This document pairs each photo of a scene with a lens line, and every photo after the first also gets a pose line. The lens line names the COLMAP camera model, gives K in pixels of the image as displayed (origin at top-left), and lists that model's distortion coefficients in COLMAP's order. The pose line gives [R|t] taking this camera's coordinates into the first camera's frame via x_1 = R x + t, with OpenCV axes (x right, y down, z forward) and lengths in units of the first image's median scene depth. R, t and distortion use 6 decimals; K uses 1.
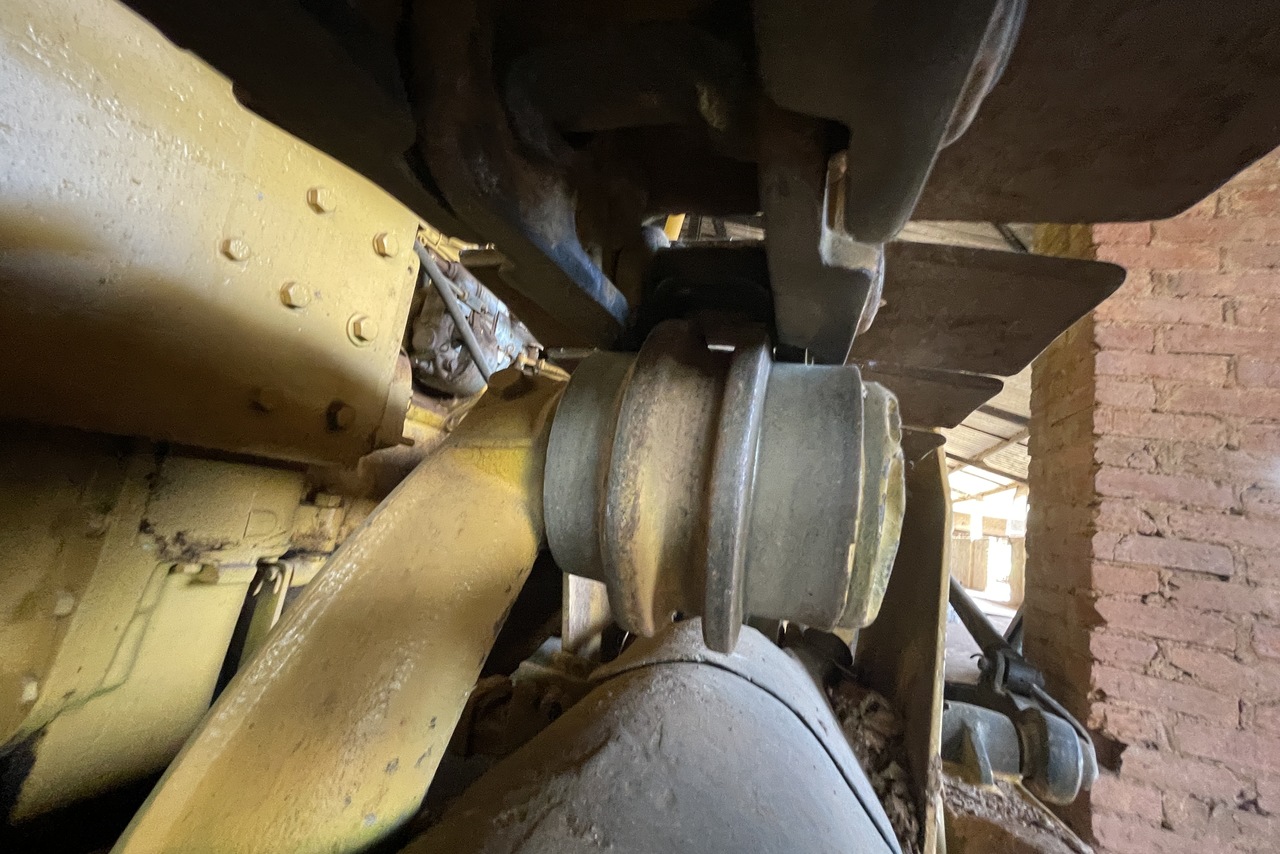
lens RADIAL K [[515.3, 0, 638.1], [0, 515.3, 423.7], [0, 0, 1]] dist [-0.001702, -0.000125]
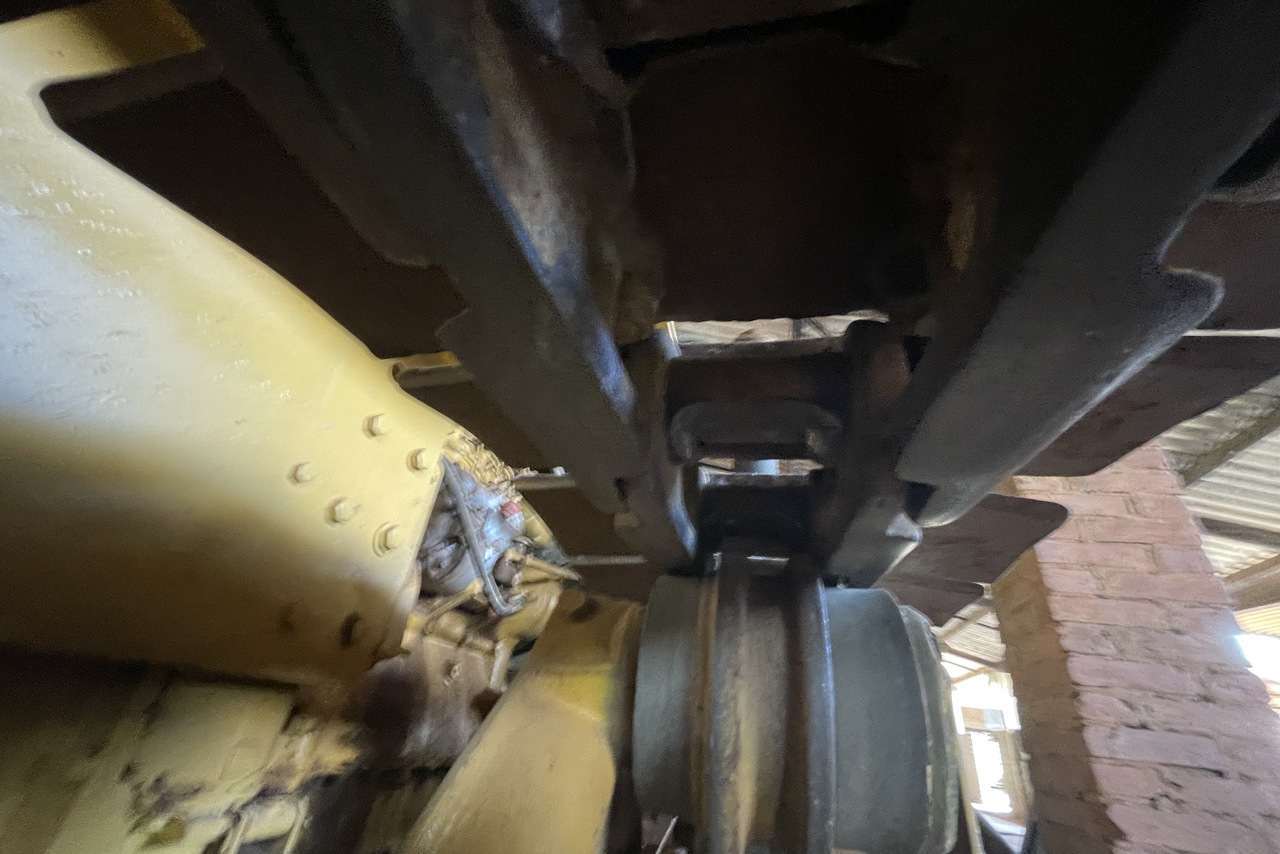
lens RADIAL K [[515.3, 0, 638.1], [0, 515.3, 423.7], [0, 0, 1]] dist [-0.001702, -0.000125]
pose [[0.995854, 0.011223, 0.090266, -0.080359], [0.019968, 0.941179, -0.337317, -0.025194], [-0.088742, 0.337721, 0.937054, -0.061924]]
